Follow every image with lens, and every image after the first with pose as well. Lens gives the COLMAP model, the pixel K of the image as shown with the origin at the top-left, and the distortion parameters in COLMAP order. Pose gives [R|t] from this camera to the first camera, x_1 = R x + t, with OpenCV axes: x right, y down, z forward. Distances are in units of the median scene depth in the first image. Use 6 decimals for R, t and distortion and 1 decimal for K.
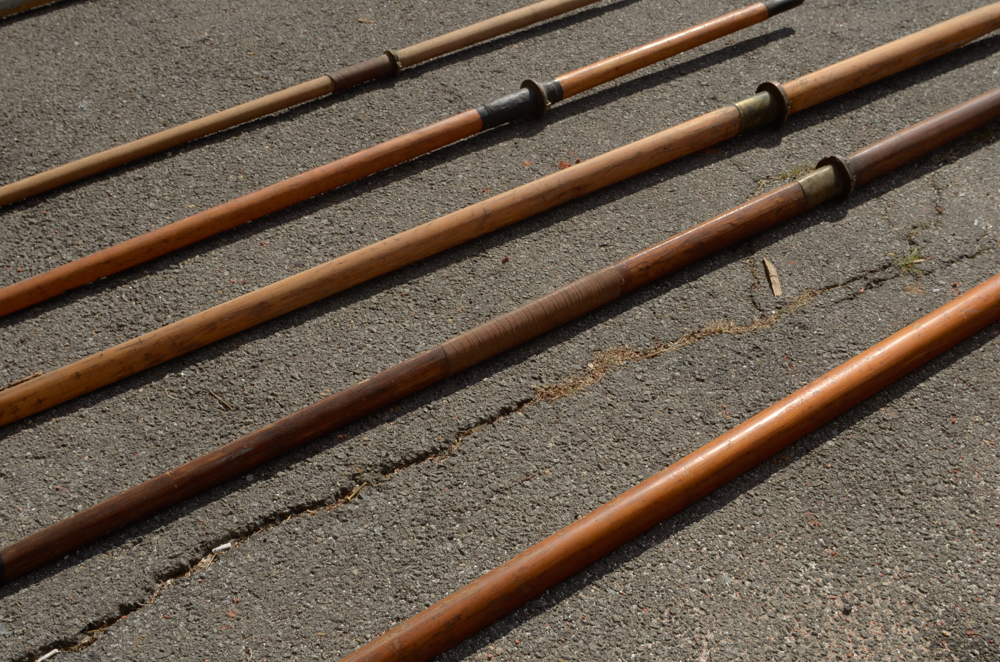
lens RADIAL K [[1297.9, 0, 500.0], [0, 1297.9, 331.0], [0, 0, 1]] dist [-0.020462, 0.058563]
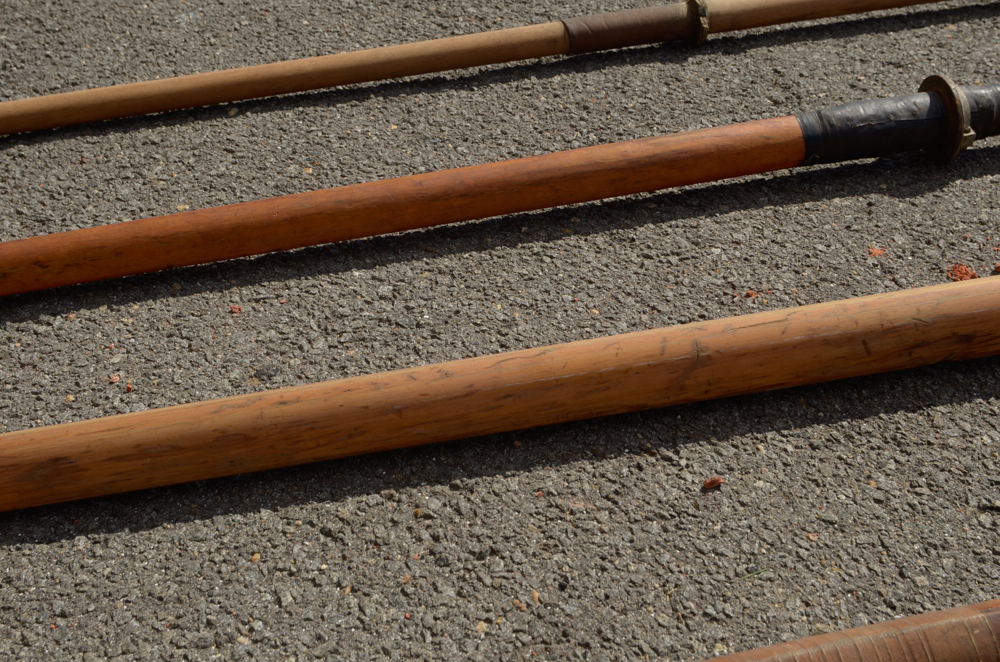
lens RADIAL K [[1253.9, 0, 500.0], [0, 1253.9, 331.0], [0, 0, 1]] dist [-0.022611, 0.040185]
pose [[0.907766, 0.215260, -0.360034, 0.071324], [-0.223904, 0.974444, 0.018071, -0.091736], [0.354722, 0.064208, 0.932764, 0.625264]]
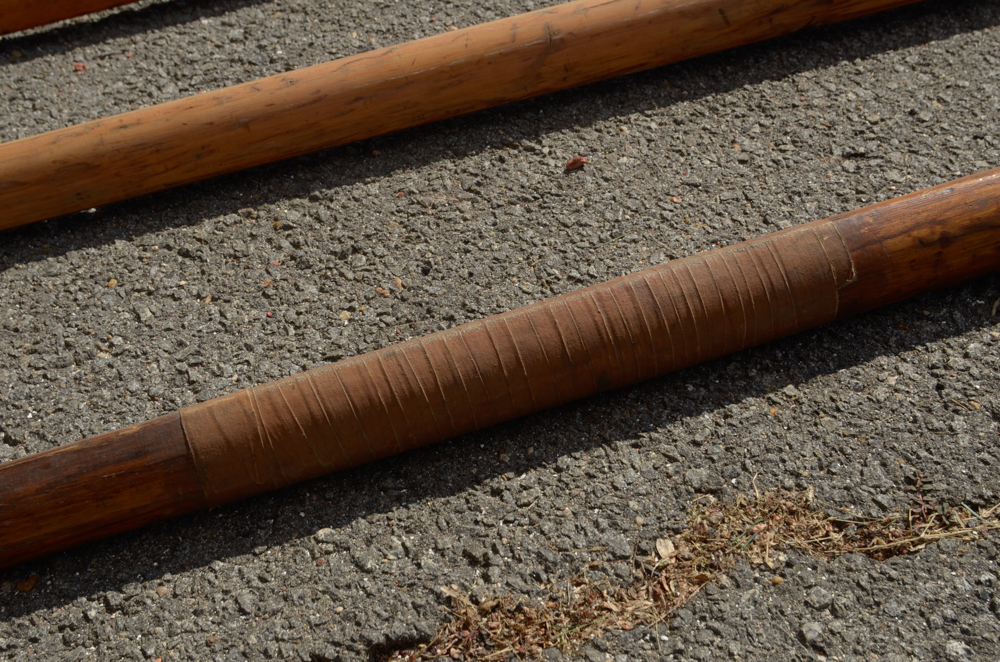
lens RADIAL K [[1297.9, 0, 500.0], [0, 1297.9, 331.0], [0, 0, 1]] dist [-0.020462, 0.058563]
pose [[0.941168, 0.150092, -0.302778, 0.105196], [-0.121082, 0.986244, 0.112522, -0.046878], [0.315502, -0.069241, 0.946395, 0.631146]]
